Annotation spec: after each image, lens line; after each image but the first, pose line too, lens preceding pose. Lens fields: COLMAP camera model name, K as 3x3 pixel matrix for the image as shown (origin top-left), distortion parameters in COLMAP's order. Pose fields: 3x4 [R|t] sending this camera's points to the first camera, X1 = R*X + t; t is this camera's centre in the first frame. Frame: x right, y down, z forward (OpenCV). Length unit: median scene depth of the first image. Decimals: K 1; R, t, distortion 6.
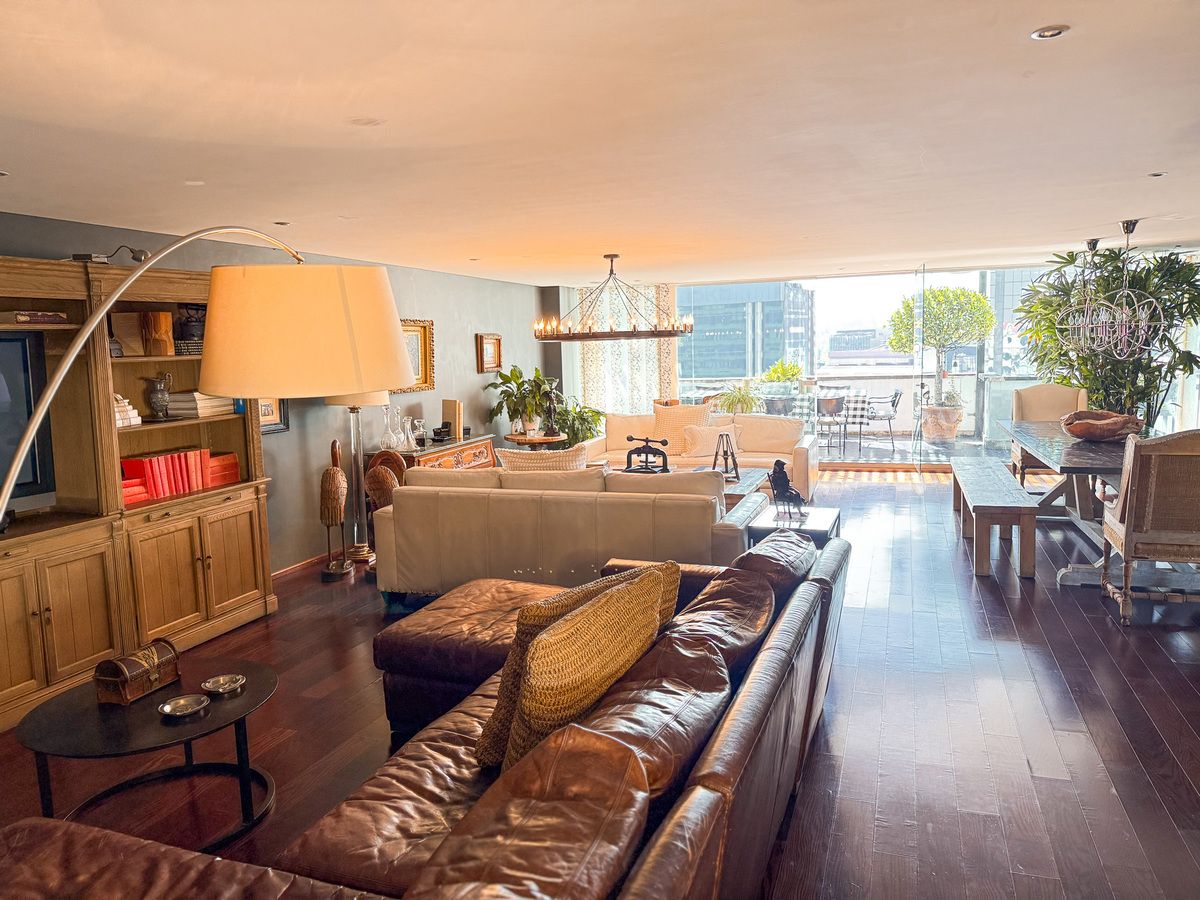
lens RADIAL K [[848.0, 0, 599.2], [0, 848.0, 445.8], [0, 0, 1]] dist [0.000808, -0.000256]
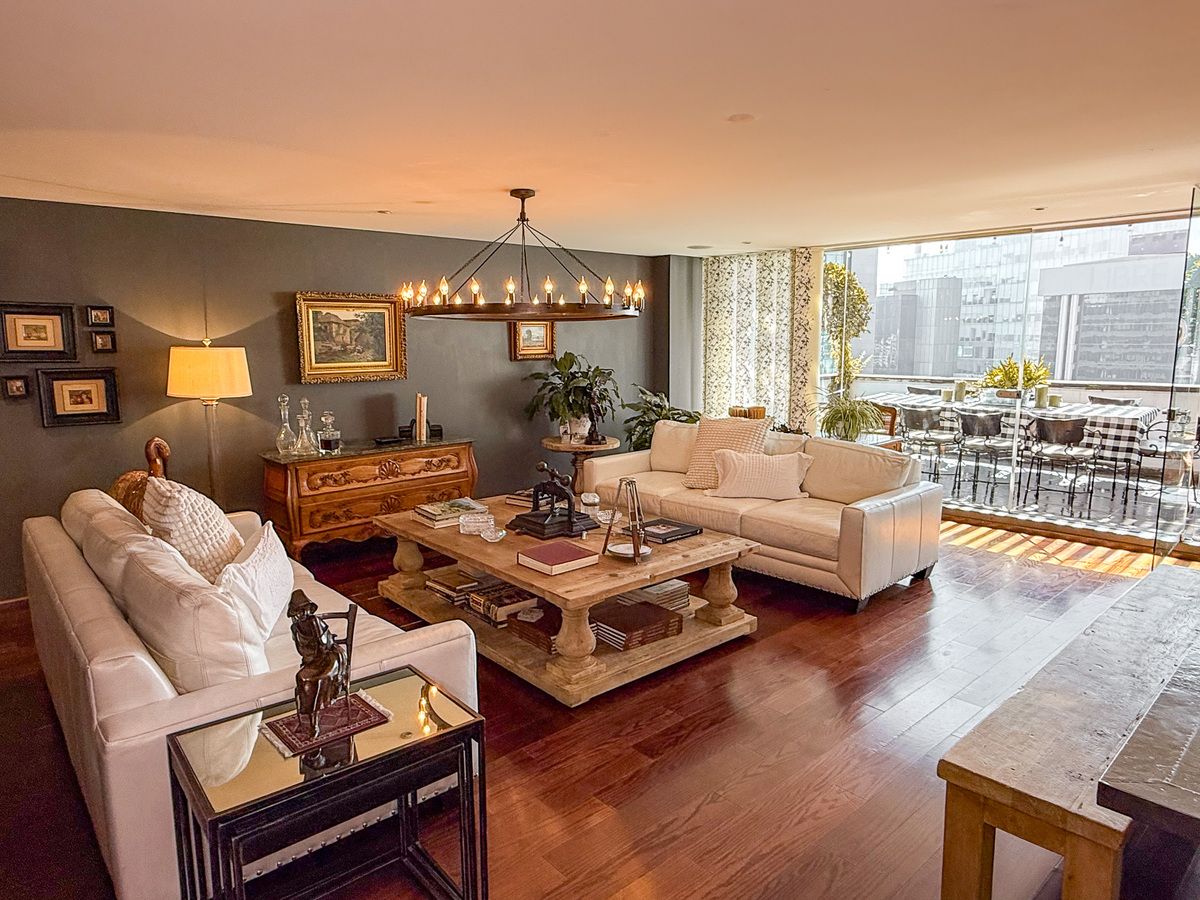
lens RADIAL K [[740.6, 0, 598.6], [0, 740.6, 450.9], [0, 0, 1]] dist [0.001021, -0.004977]
pose [[0.873364, 0.094091, -0.477893, 0.235727], [-0.073422, 0.995385, 0.061797, -0.040846], [0.481502, -0.018884, 0.876241, 0.335391]]
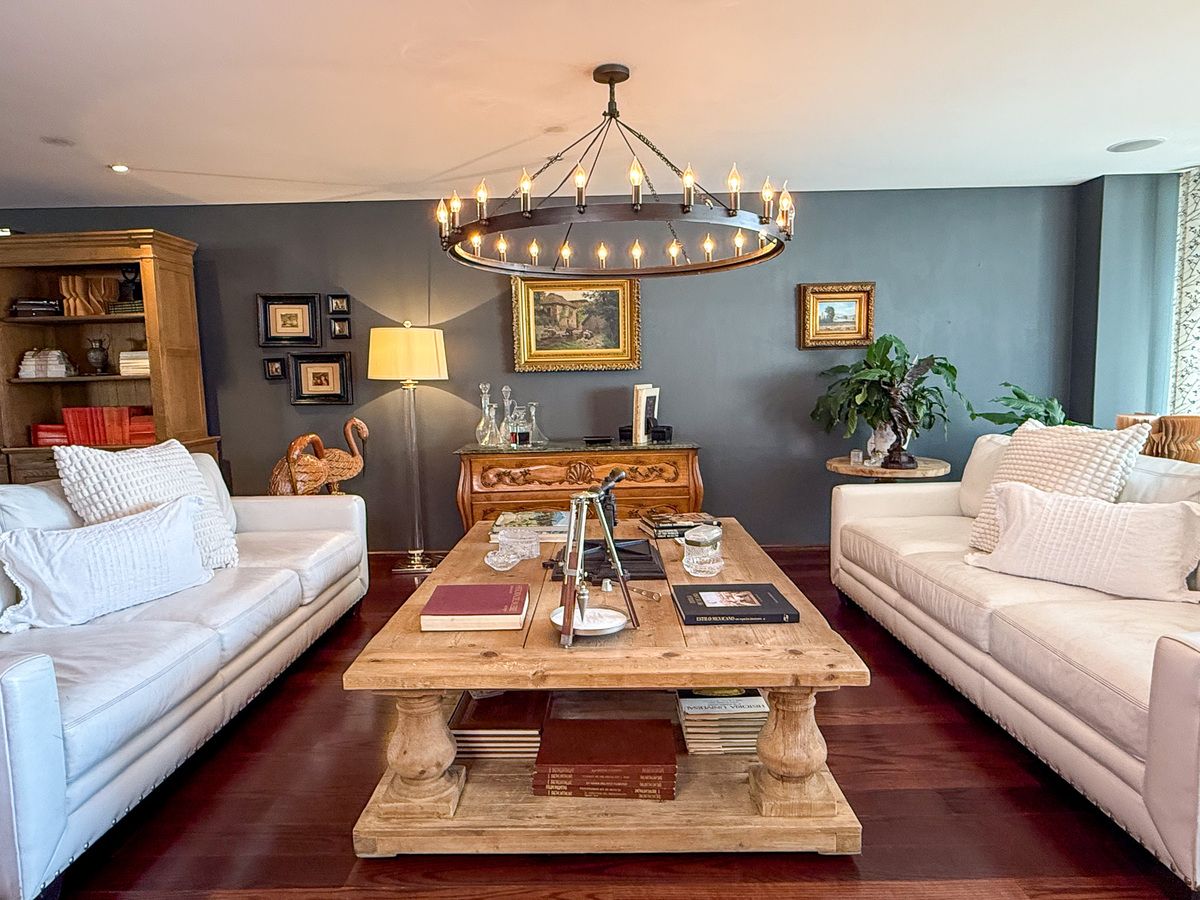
lens RADIAL K [[740.6, 0, 596.0], [0, 740.6, 452.1], [0, 0, 1]] dist [0.001021, -0.004977]
pose [[0.328037, 0.117061, -0.937384, 0.266198], [-0.100938, 0.990955, 0.088427, -0.036675], [0.939257, 0.065610, 0.336886, 0.565490]]
